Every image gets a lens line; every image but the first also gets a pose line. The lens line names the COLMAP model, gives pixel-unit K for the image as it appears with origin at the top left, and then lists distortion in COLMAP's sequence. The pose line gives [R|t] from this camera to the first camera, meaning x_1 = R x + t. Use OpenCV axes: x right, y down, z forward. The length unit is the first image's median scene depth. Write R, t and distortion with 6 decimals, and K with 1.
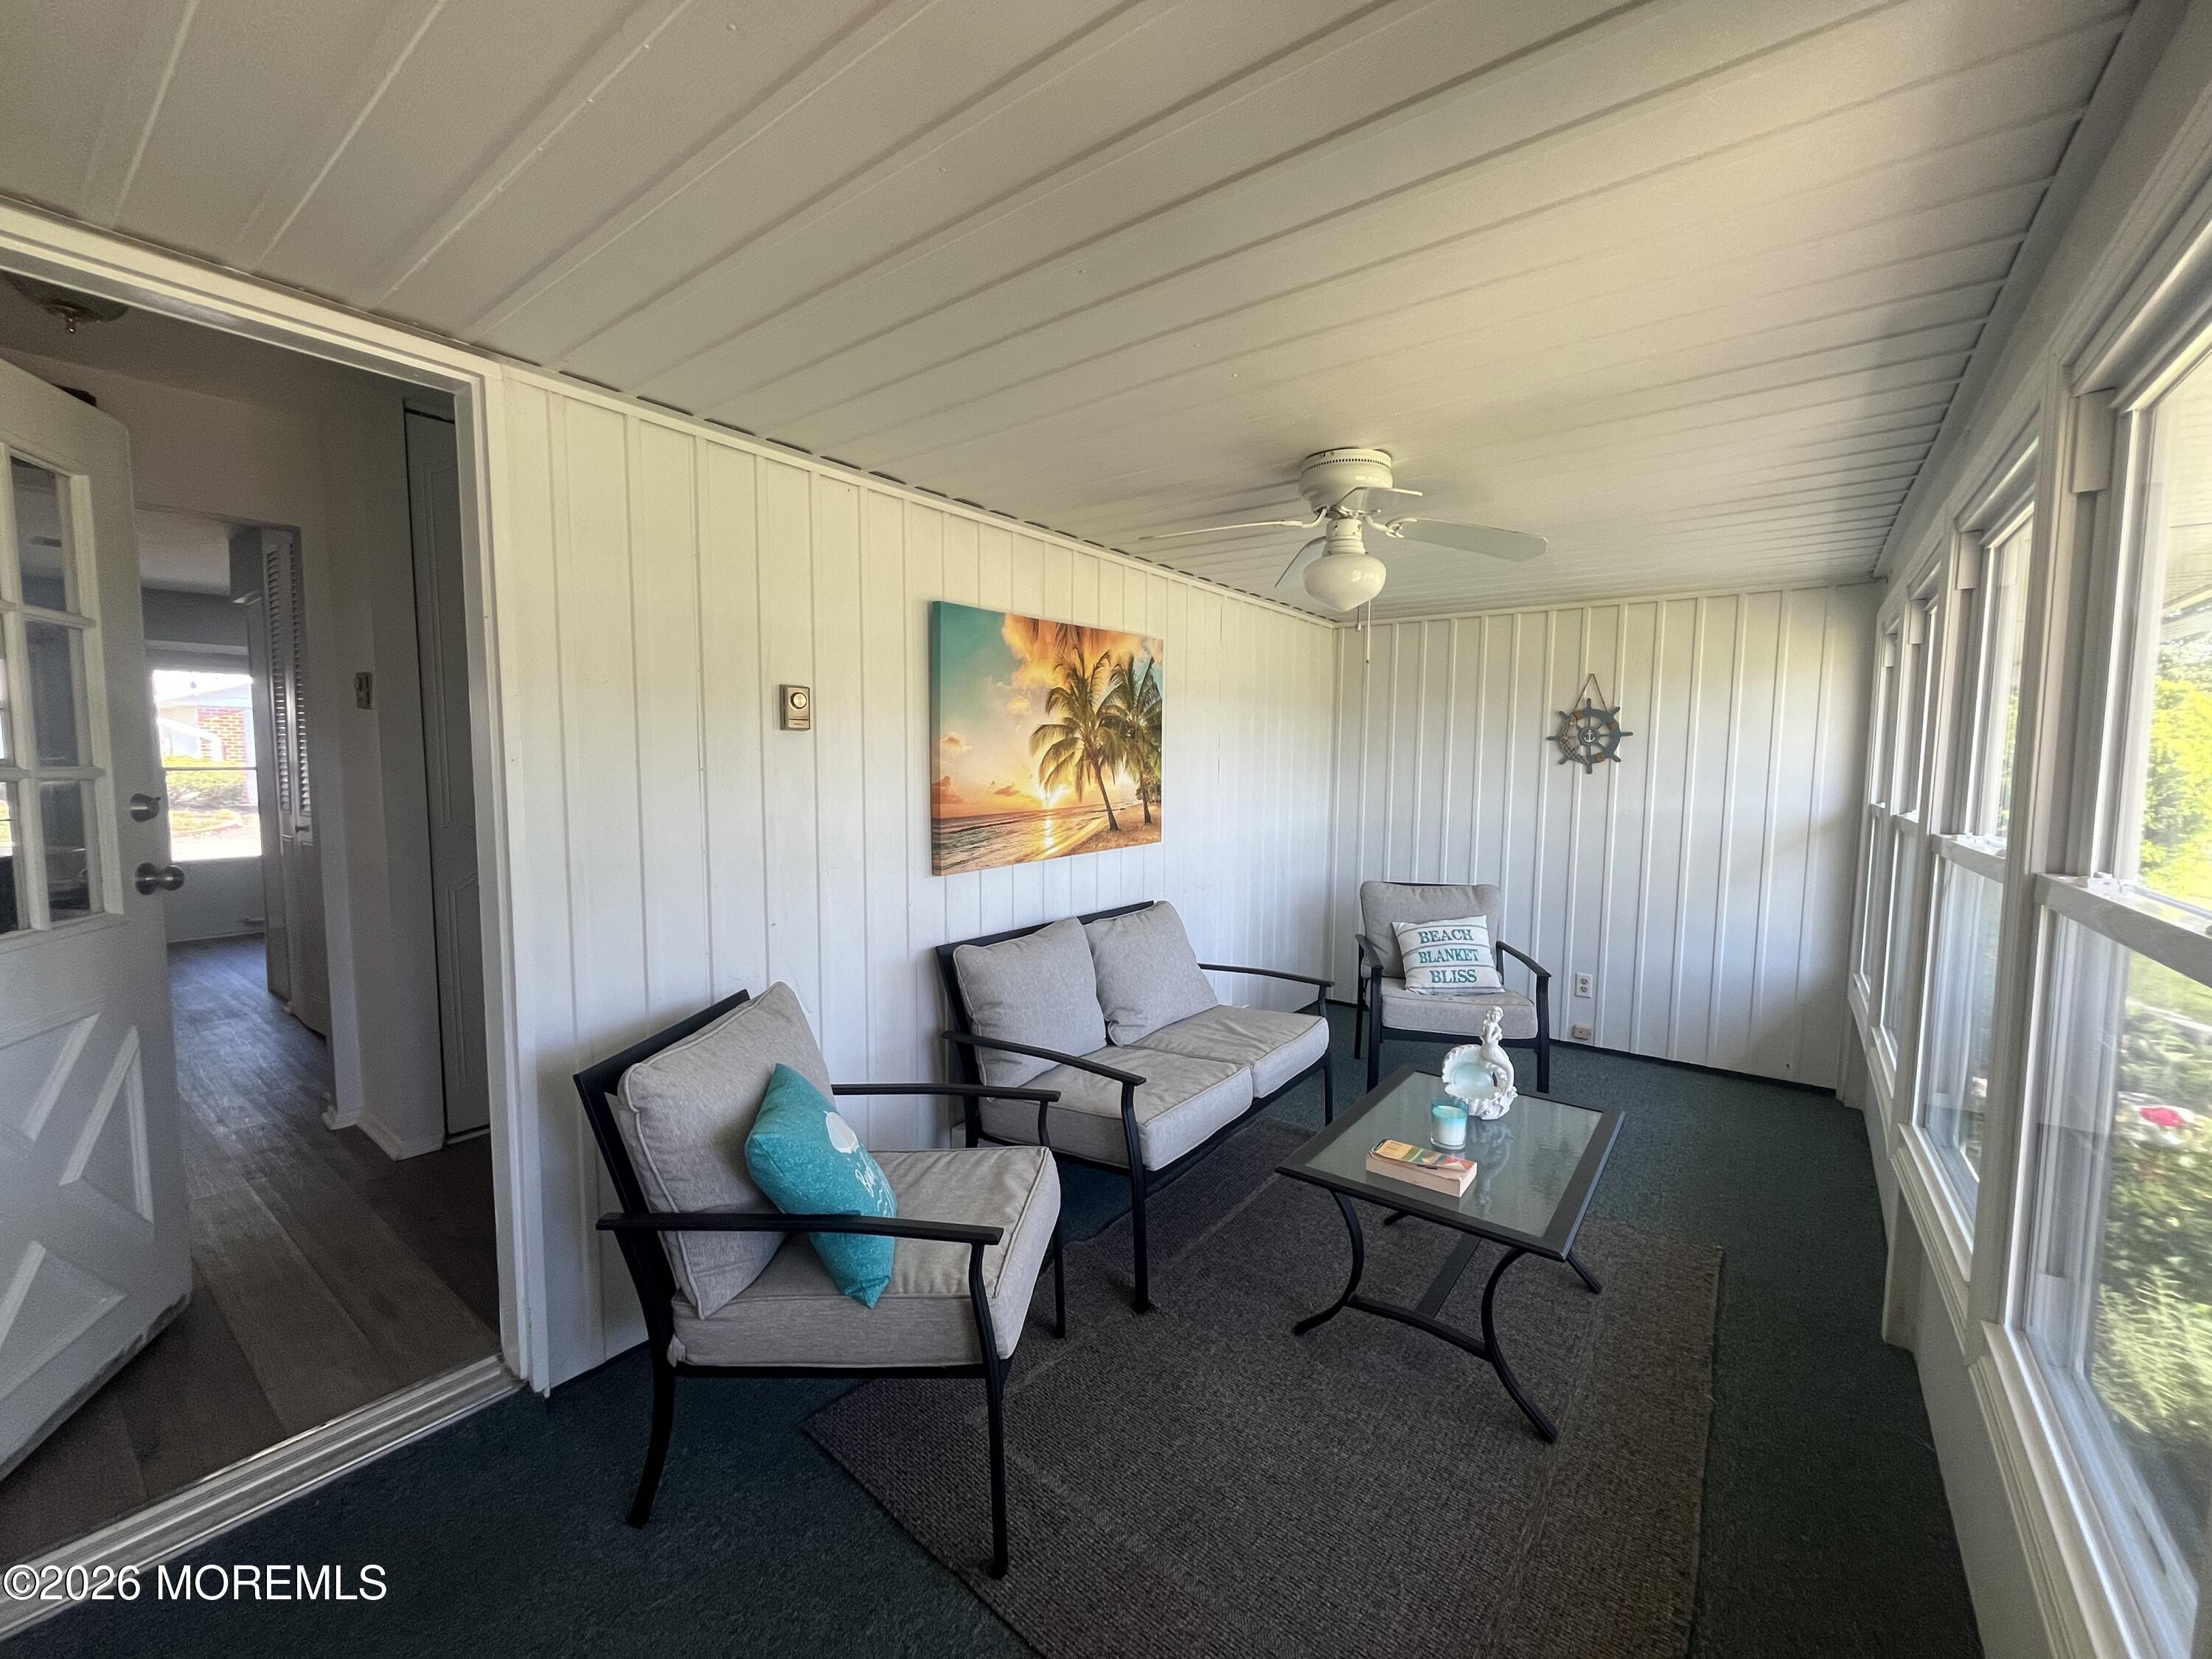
lens RADIAL K [[890.0, 0, 1112.2], [0, 890.0, 837.6], [0, 0, 1]] dist [-0.000666, 0.000143]
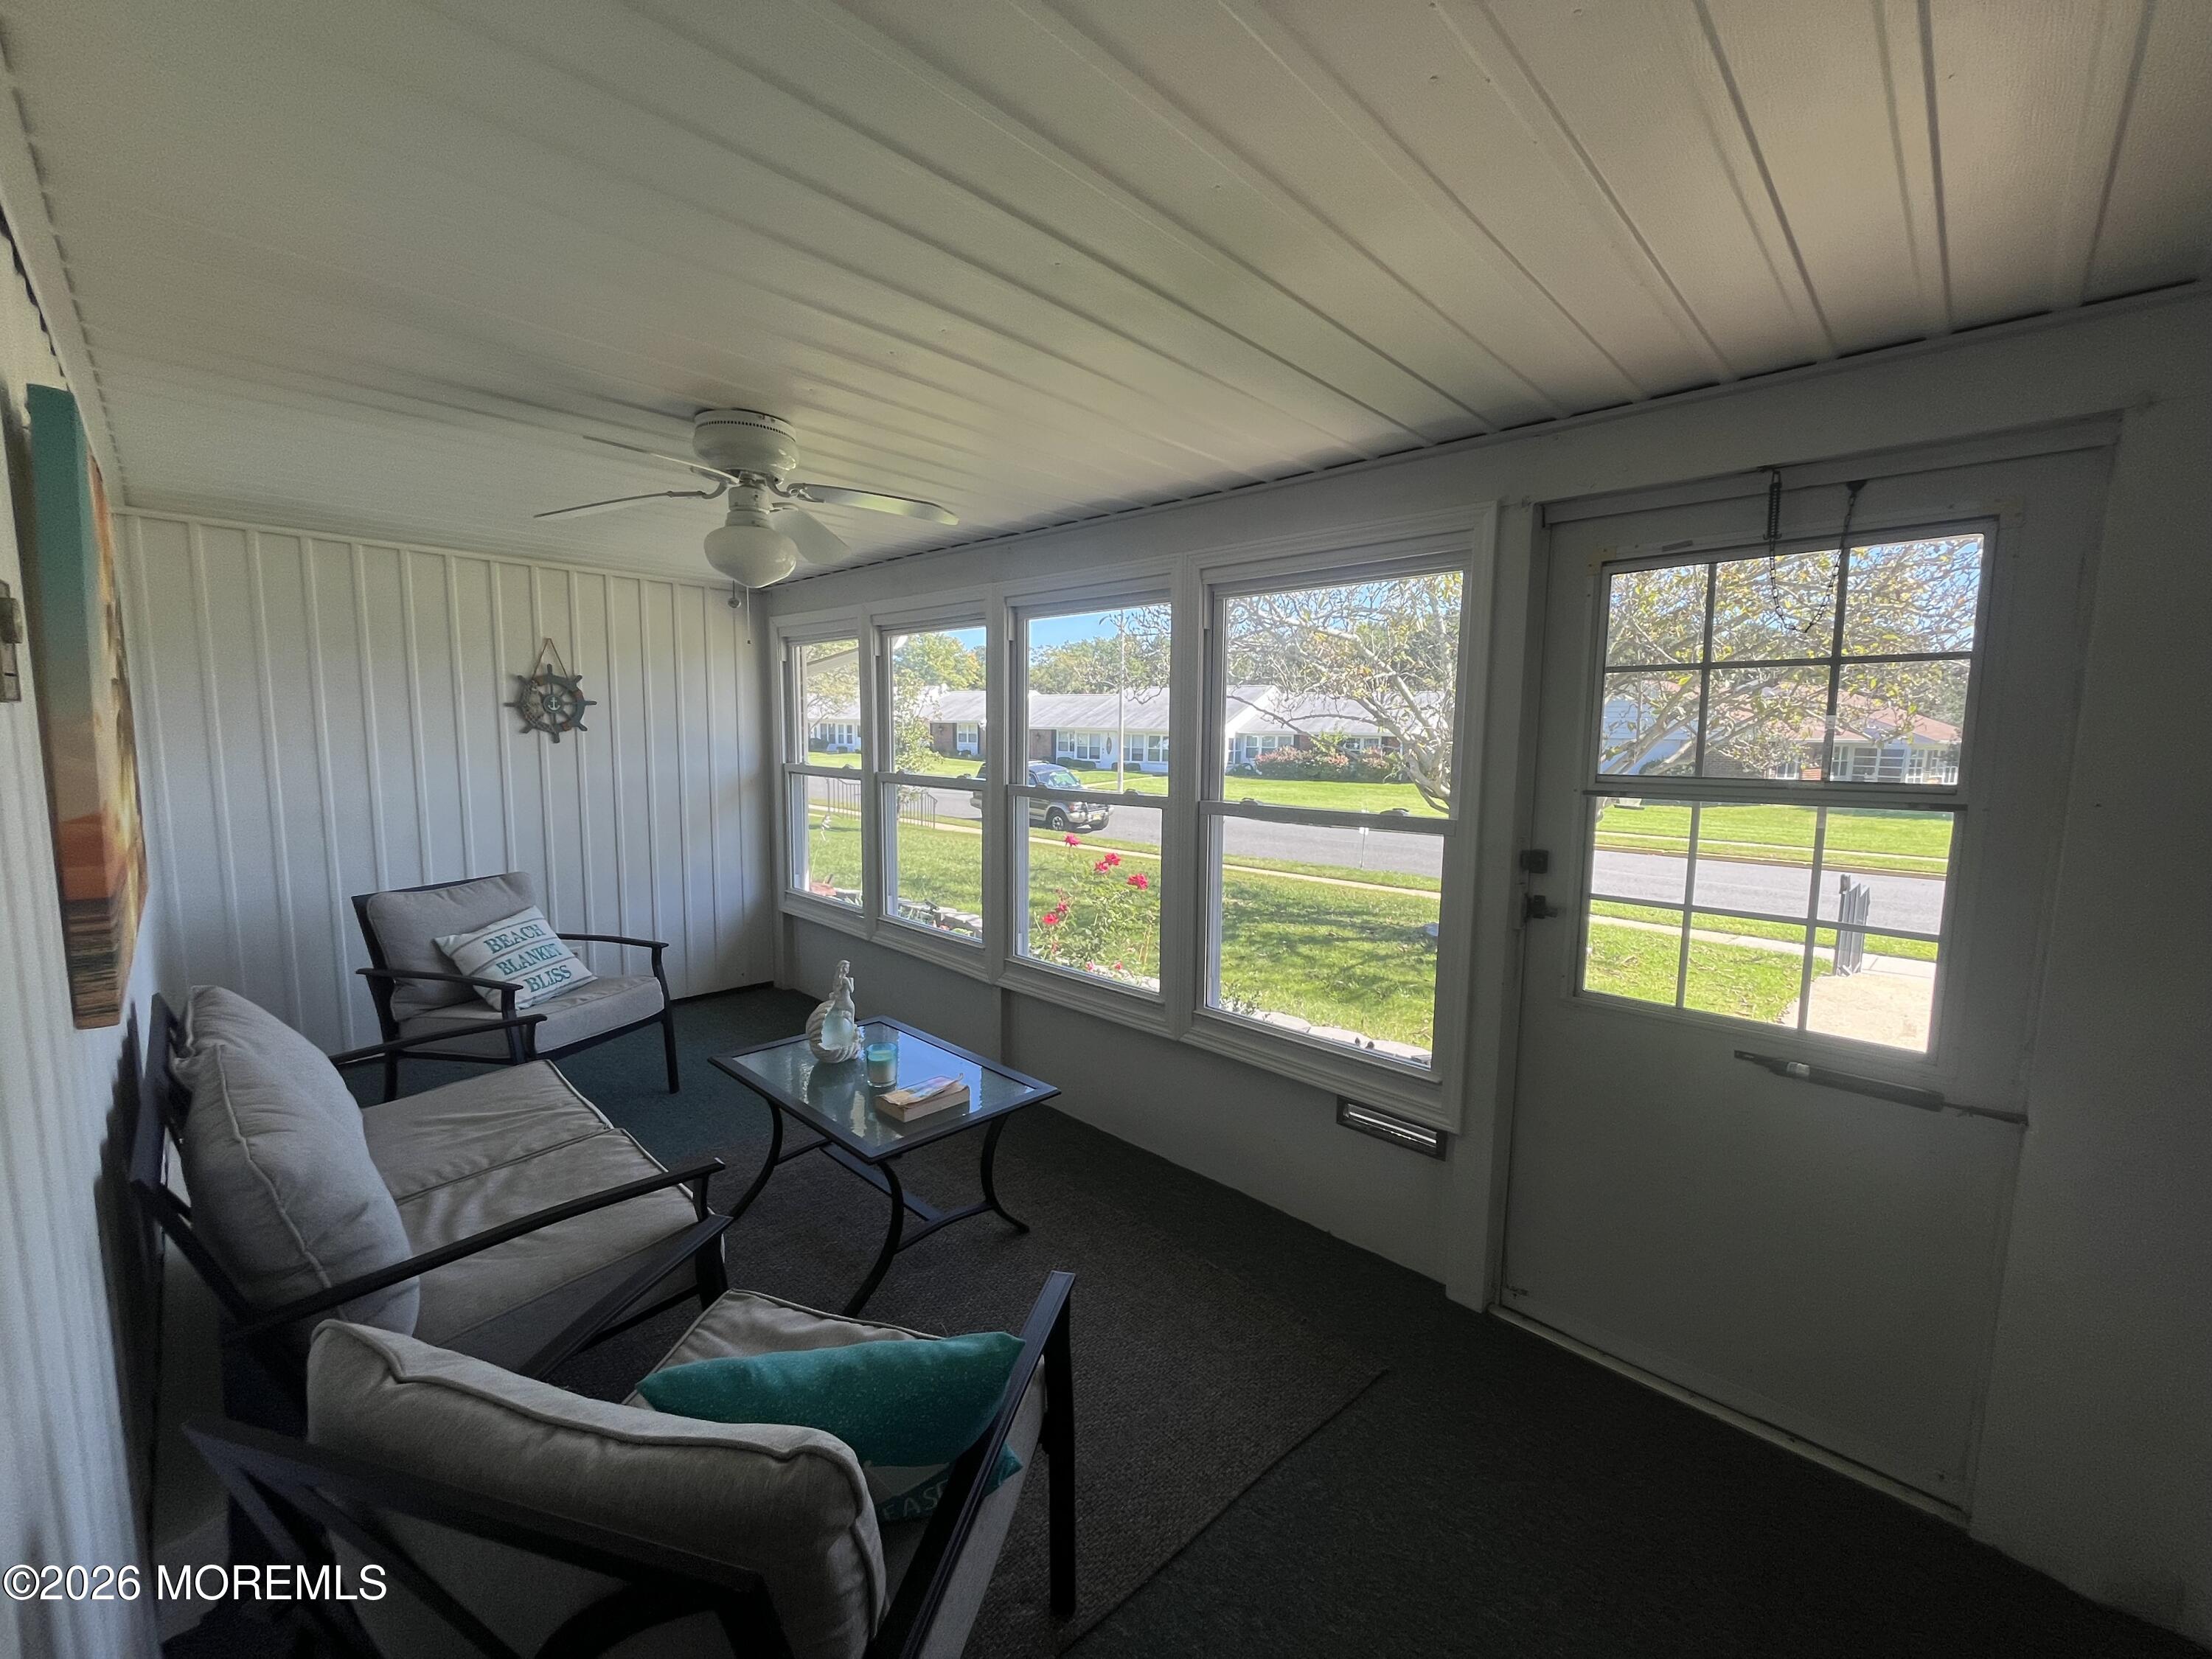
lens RADIAL K [[890.0, 0, 1112.2], [0, 890.0, 837.6], [0, 0, 1]] dist [-0.000666, 0.000143]
pose [[0.128753, -0.126960, 0.983516, -0.354285], [0.068467, 0.990542, 0.118904, -0.044243], [-0.989310, 0.052029, 0.136228, 0.281814]]
